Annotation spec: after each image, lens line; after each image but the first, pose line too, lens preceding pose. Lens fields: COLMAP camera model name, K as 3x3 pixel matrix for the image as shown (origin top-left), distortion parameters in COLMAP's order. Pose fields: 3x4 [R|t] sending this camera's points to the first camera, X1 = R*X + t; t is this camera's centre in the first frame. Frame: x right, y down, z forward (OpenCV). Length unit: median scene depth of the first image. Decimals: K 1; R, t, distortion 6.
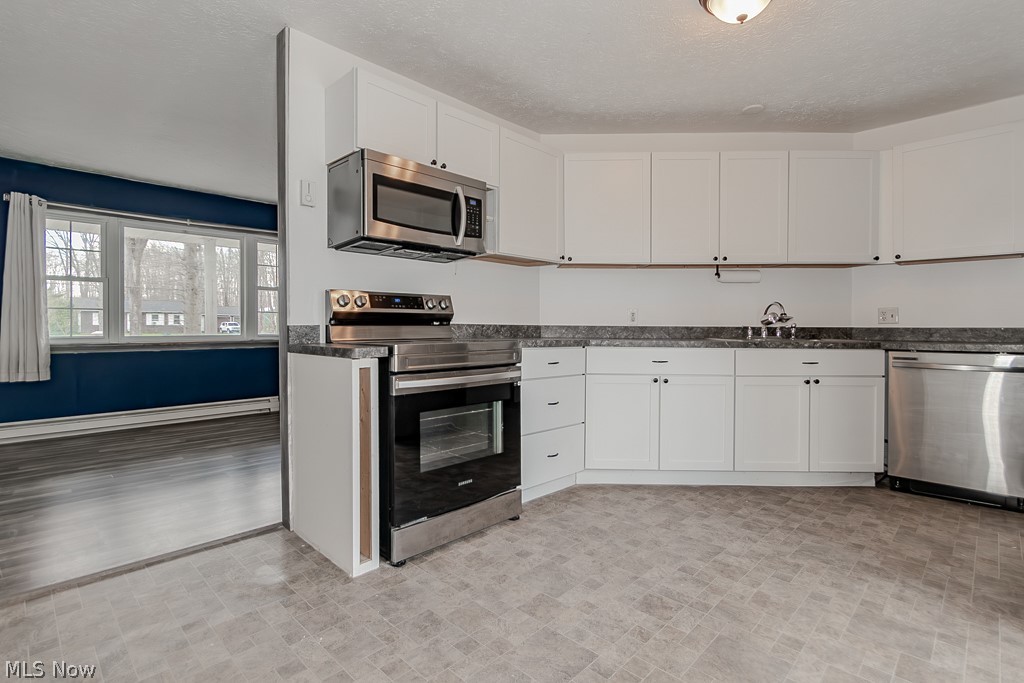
lens RADIAL K [[489.2, 0, 512.0], [0, 489.2, 341.5], [0, 0, 1]] dist [0.000510, 0.000052]
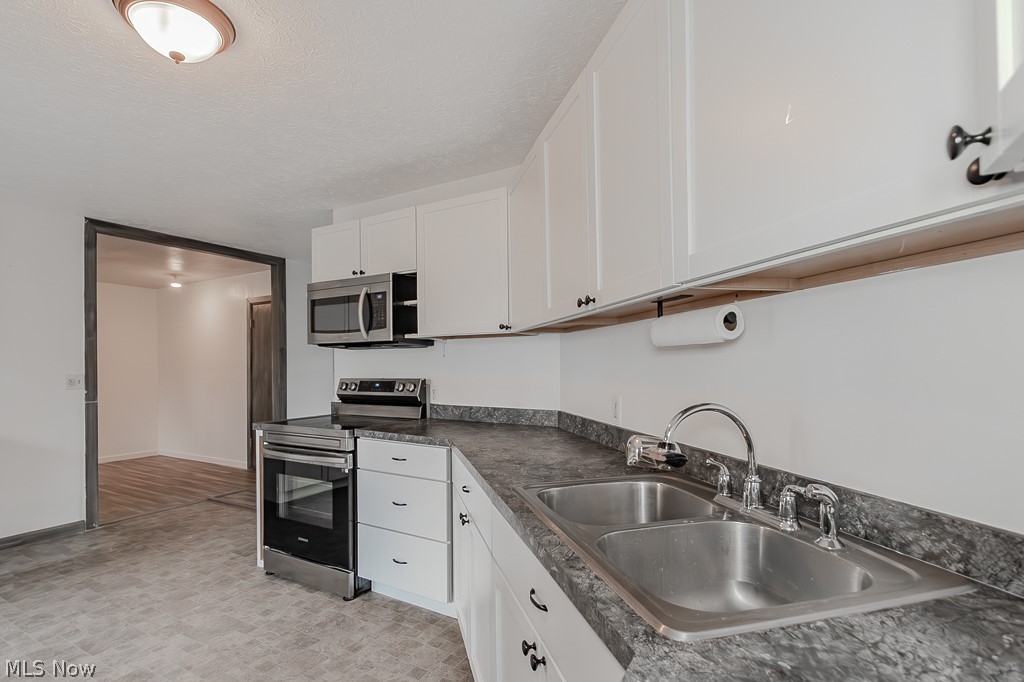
lens RADIAL K [[495.4, 0, 511.2], [0, 495.4, 374.9], [0, 0, 1]] dist [-0.001823, -0.000204]
pose [[0.248879, 0.014388, -0.968428, 1.012493], [-0.017215, 0.999797, 0.010430, -0.123046], [0.968382, 0.014076, 0.249076, 0.975055]]
